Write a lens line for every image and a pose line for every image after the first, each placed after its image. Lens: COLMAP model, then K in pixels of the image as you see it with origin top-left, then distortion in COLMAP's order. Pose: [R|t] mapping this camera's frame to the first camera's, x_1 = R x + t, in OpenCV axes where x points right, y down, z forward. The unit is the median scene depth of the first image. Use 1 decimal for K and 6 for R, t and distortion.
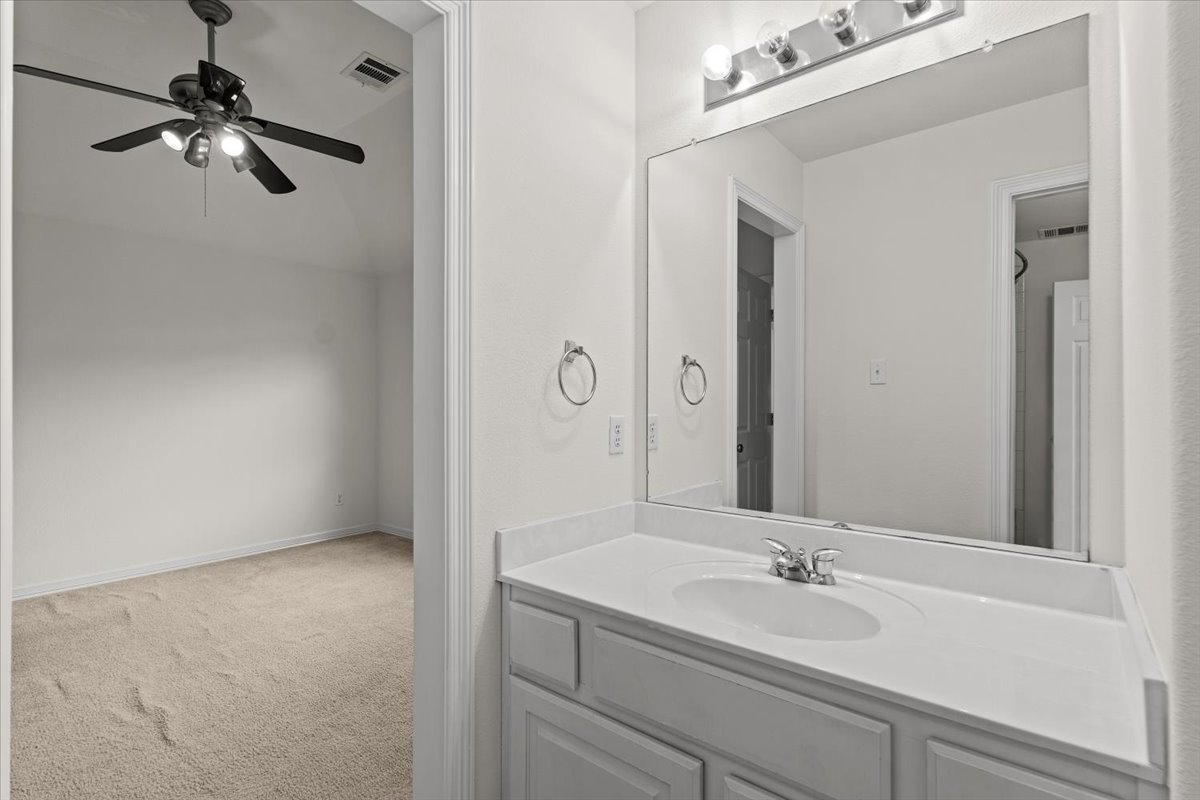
lens RADIAL K [[565.0, 0, 603.5], [0, 565.0, 395.6], [0, 0, 1]] dist [0.001203, -0.000108]
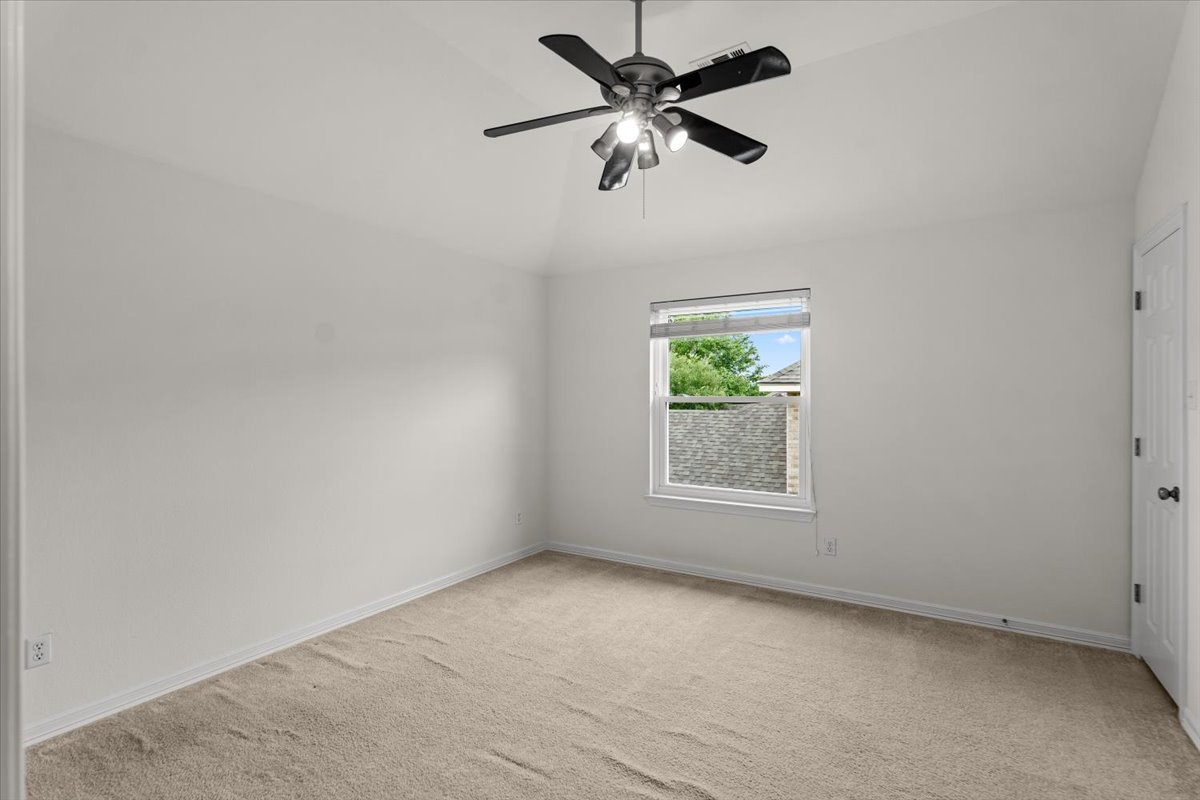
lens RADIAL K [[565.0, 0, 600.3], [0, 565.0, 399.0], [0, 0, 1]] dist [0.001203, -0.000108]
pose [[0.992597, 0.003166, 0.121412, -0.647546], [-0.004447, 0.999937, 0.010276, -0.030425], [-0.121372, -0.010740, 0.992549, 0.098096]]
